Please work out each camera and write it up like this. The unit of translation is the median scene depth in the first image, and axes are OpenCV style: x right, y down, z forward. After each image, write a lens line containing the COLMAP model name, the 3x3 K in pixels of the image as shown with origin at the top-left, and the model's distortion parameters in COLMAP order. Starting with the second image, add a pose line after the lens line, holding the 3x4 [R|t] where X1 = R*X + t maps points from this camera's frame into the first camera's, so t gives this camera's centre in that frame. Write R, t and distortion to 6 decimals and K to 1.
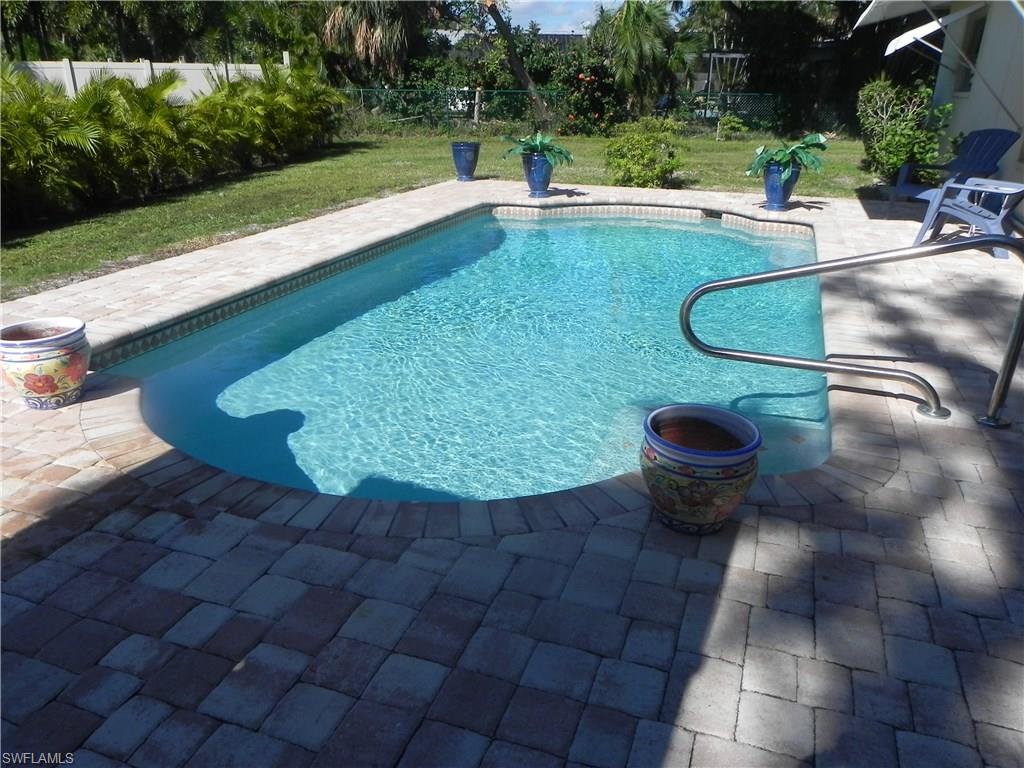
lens RADIAL K [[770.0, 0, 513.6], [0, 770.0, 383.3], [0, 0, 1]] dist [-0.006333, -0.001765]
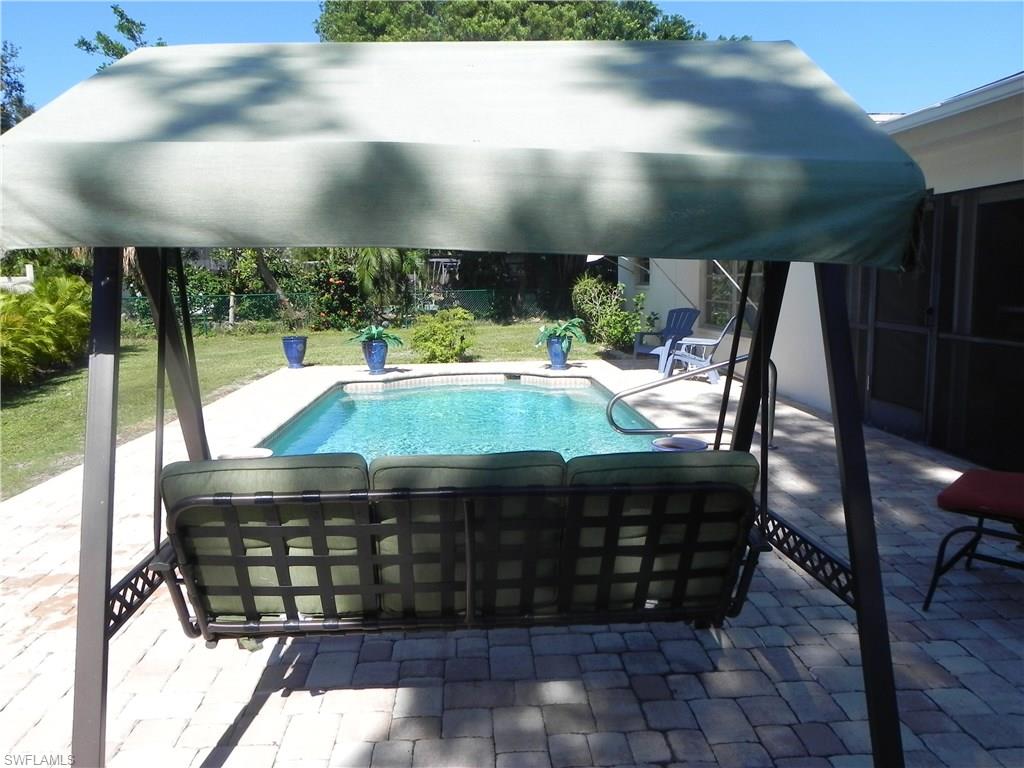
lens RADIAL K [[770.0, 0, 510.5], [0, 770.0, 385.3], [0, 0, 1]] dist [-0.006333, -0.001765]
pose [[0.922178, -0.075454, 0.379335, -0.218041], [0.163309, 0.965030, -0.205056, 0.058755], [-0.350598, 0.251047, 0.902251, -0.173361]]
